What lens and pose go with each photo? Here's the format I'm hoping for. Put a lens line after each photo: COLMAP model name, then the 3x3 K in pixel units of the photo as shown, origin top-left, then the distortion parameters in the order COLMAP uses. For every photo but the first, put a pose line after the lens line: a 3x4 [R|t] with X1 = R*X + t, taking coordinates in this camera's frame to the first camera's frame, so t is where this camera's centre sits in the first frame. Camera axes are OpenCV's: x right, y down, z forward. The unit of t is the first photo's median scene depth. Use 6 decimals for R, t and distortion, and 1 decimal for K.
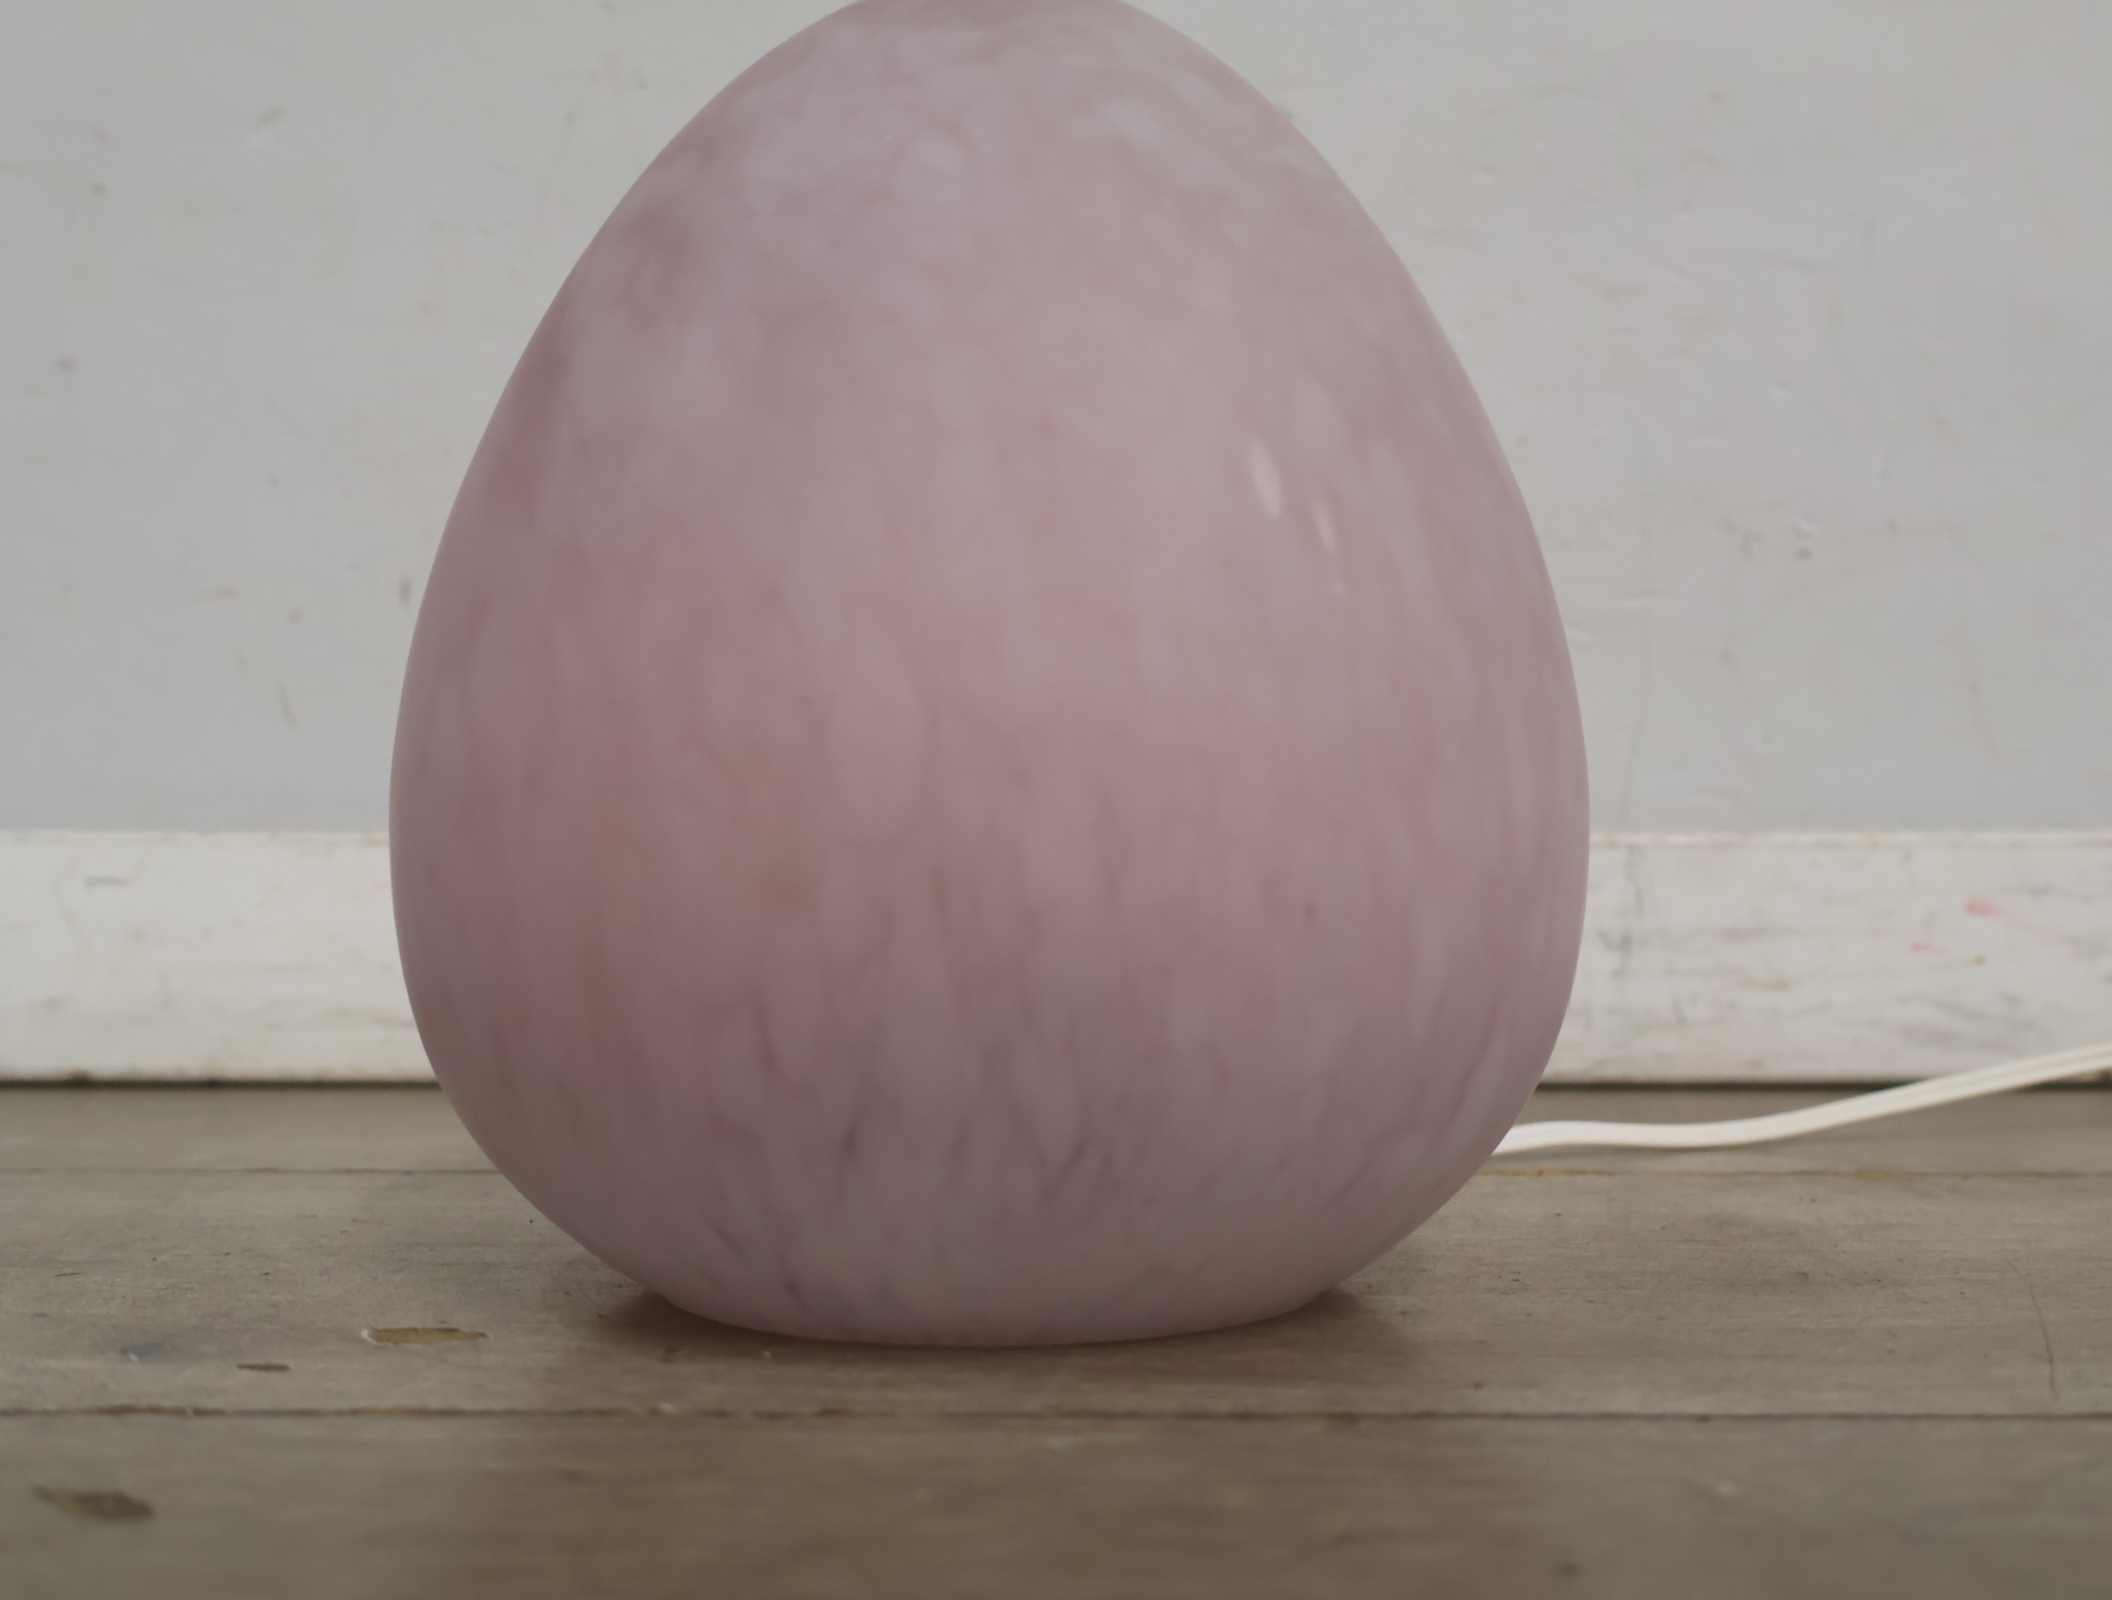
lens RADIAL K [[2221.8, 0, 1056.0], [0, 2221.8, 800.0], [0, 0, 1]] dist [0.013149, 0.011498]
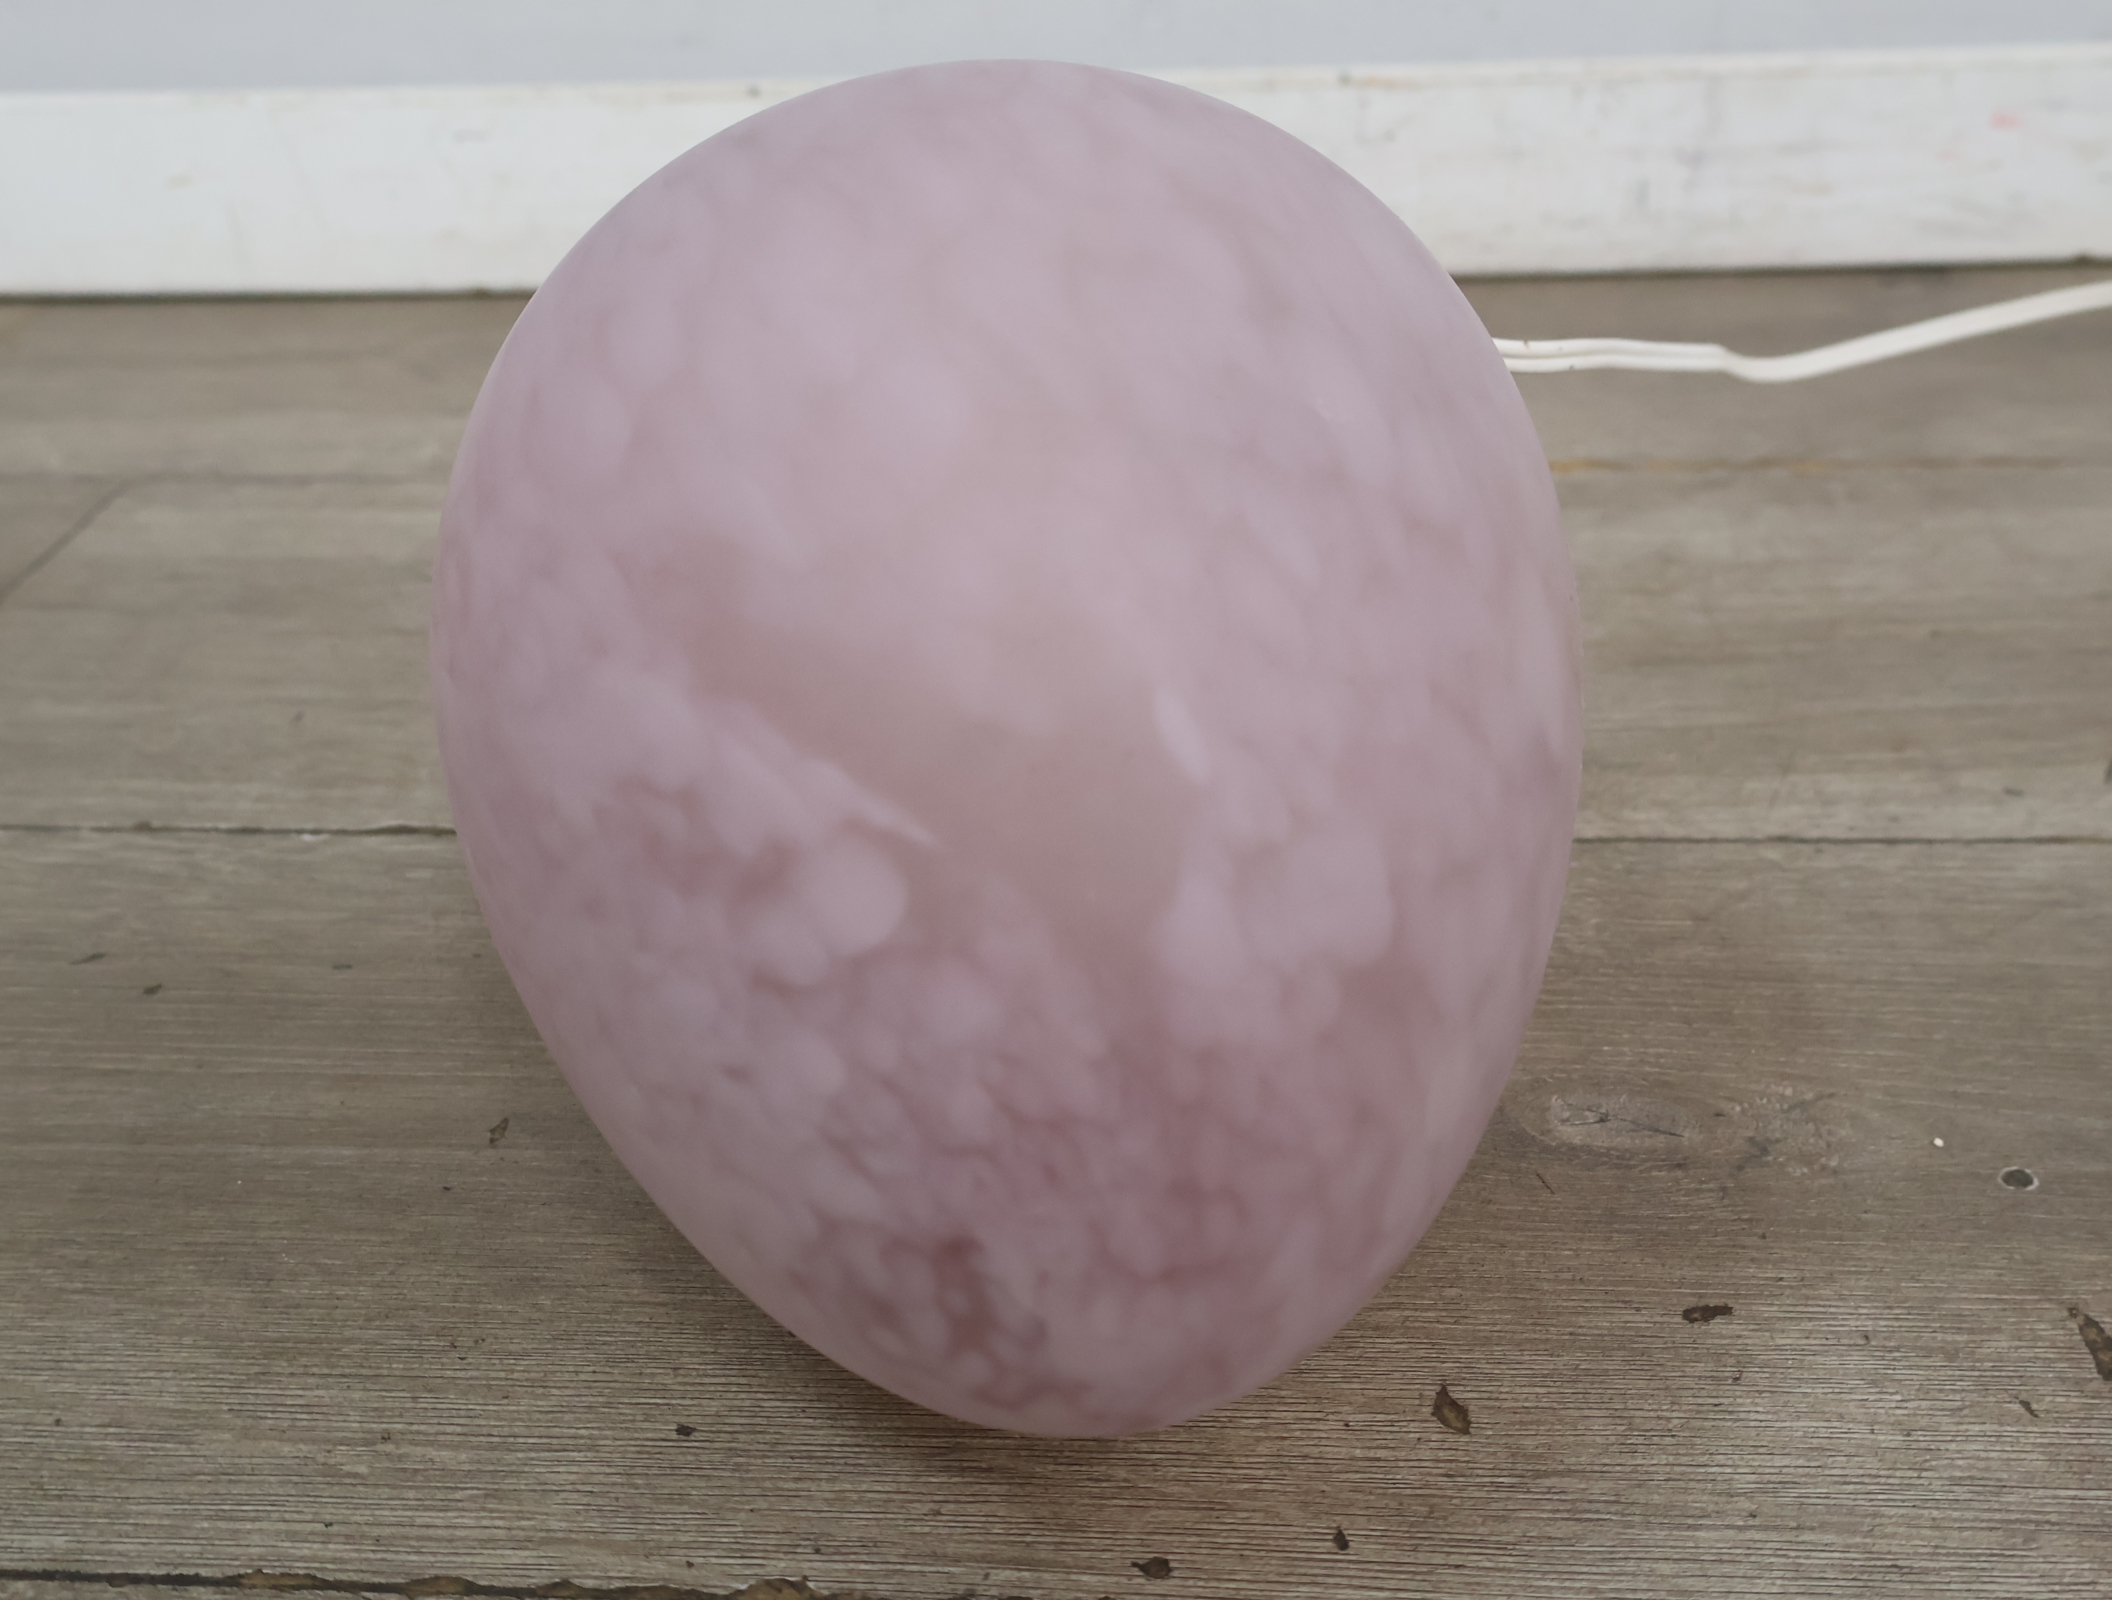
lens RADIAL K [[2225.0, 0, 1063.4], [0, 2225.0, 804.1], [0, 0, 1]] dist [0.013646, 0.011302]
pose [[0.996774, -0.001100, -0.080248, 0.007908], [0.044555, 0.839249, 0.541918, -0.316598], [0.066752, -0.543746, 0.836591, -0.235762]]
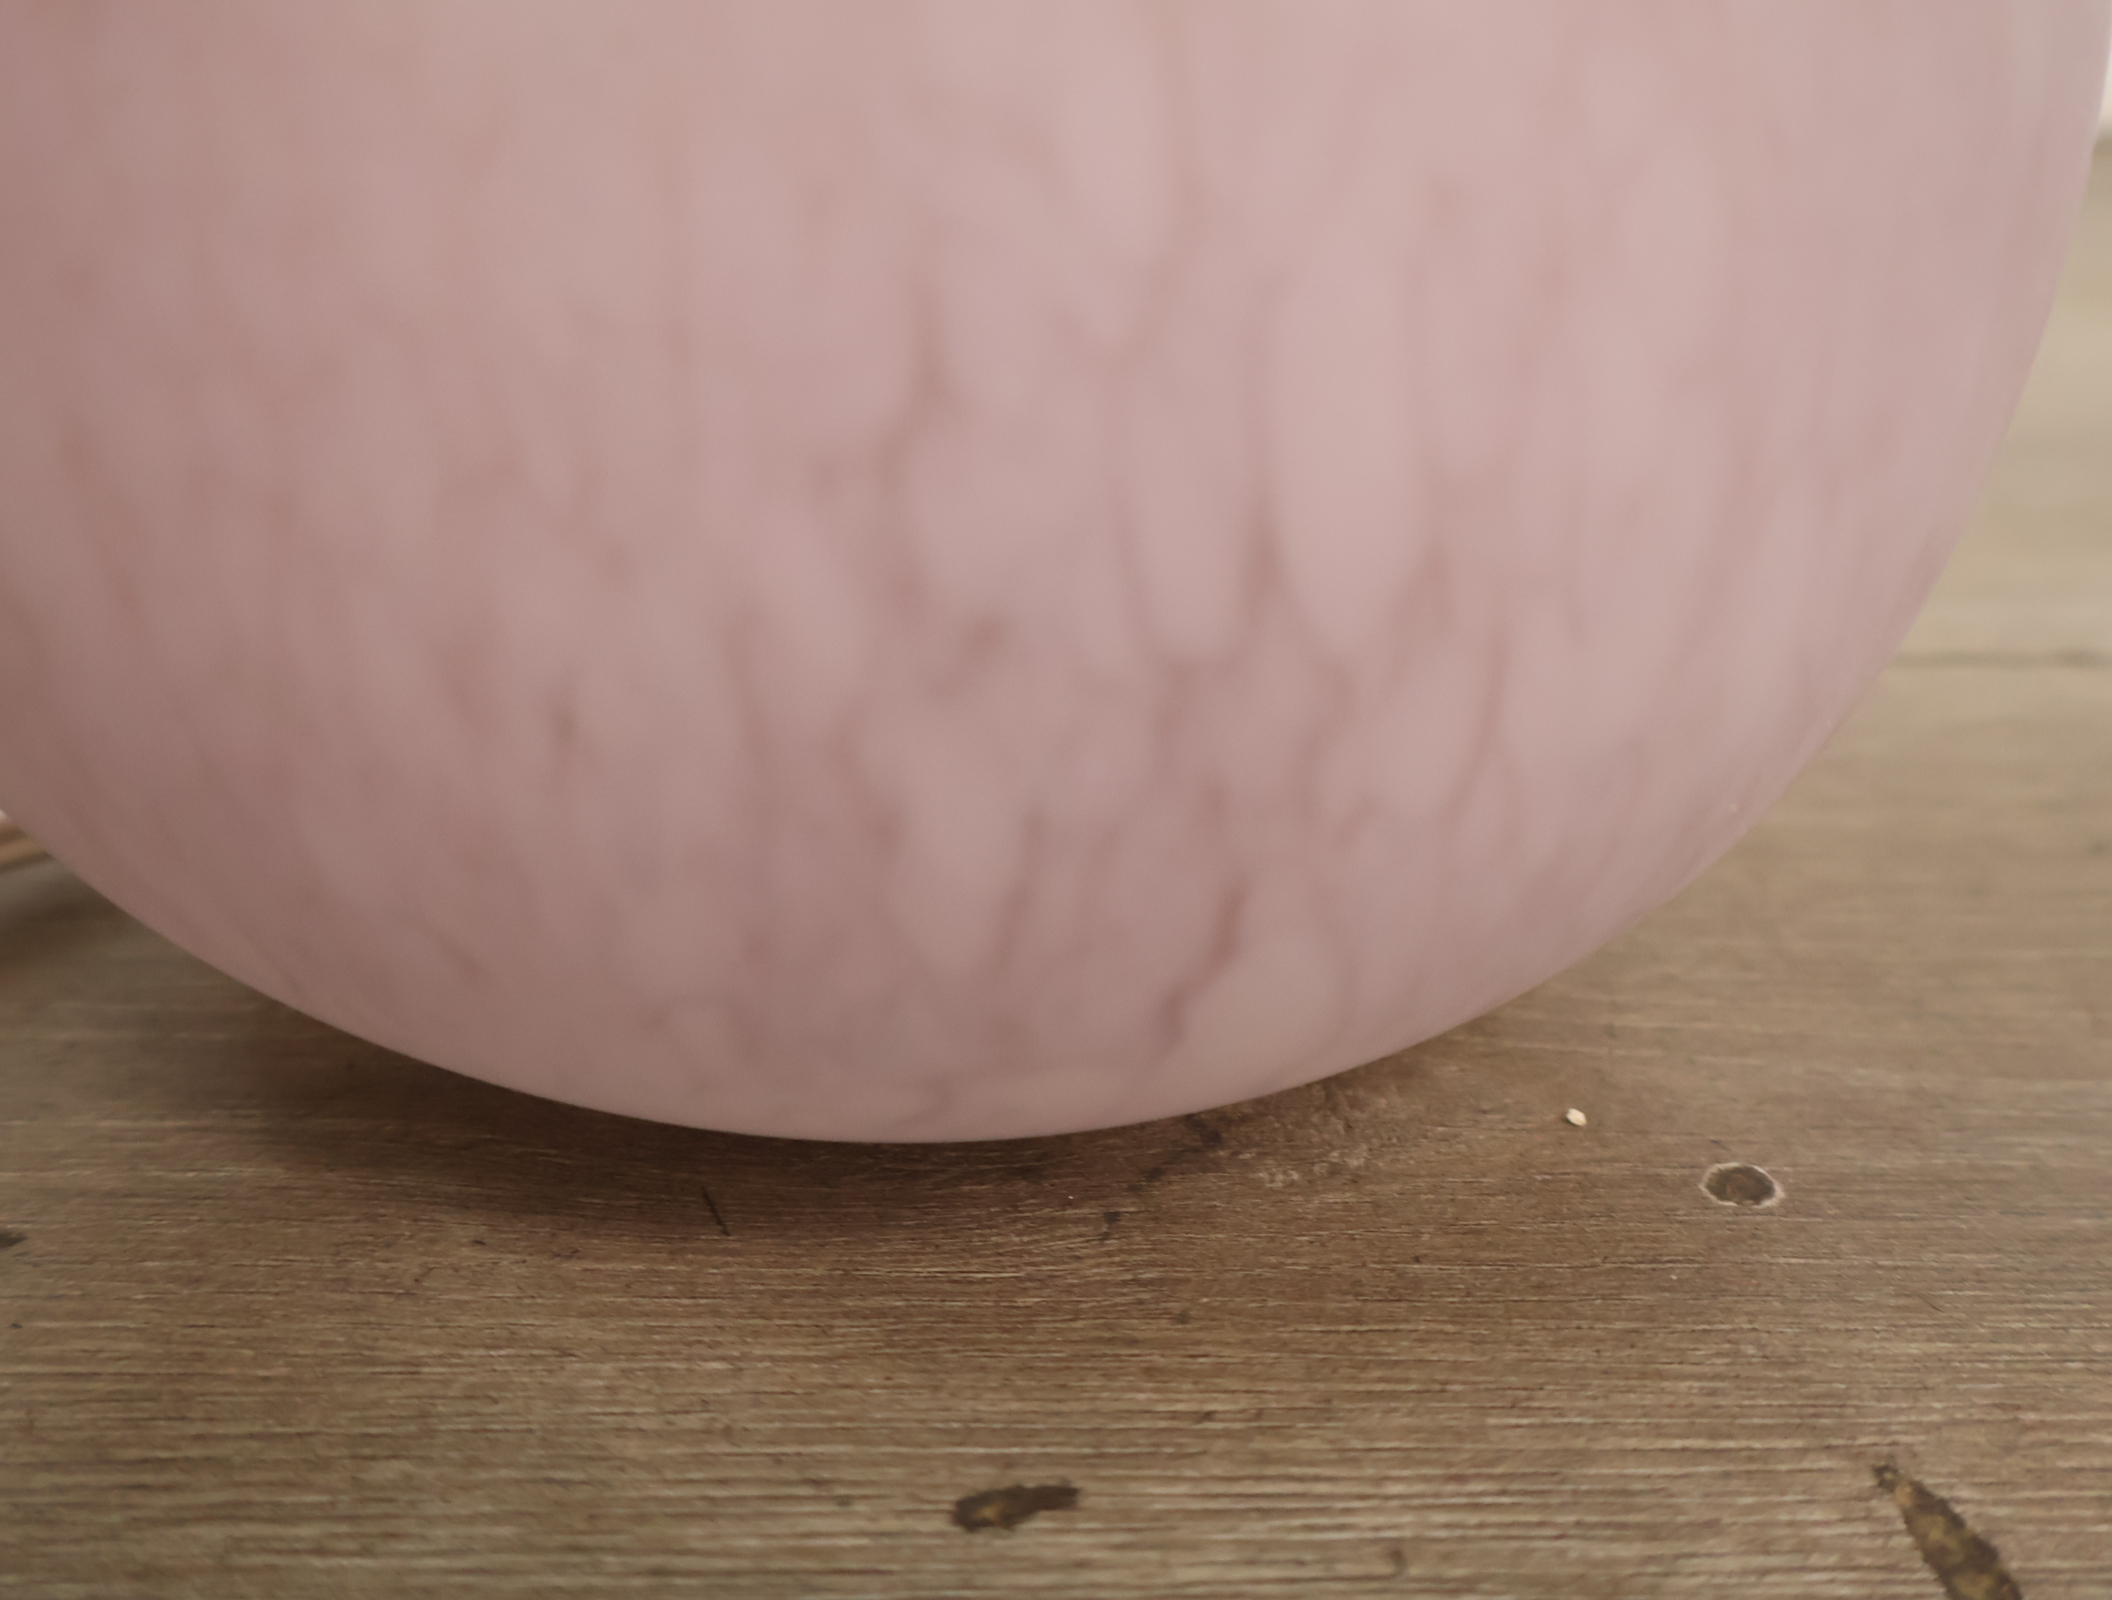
lens RADIAL K [[2221.8, 0, 1056.0], [0, 2221.8, 800.0], [0, 0, 1]] dist [0.013149, 0.011498]
pose [[0.998843, 0.004453, 0.047878, 0.117356], [-0.026340, 0.883700, 0.467313, -0.064091], [-0.040229, -0.468033, 0.882795, 0.011380]]
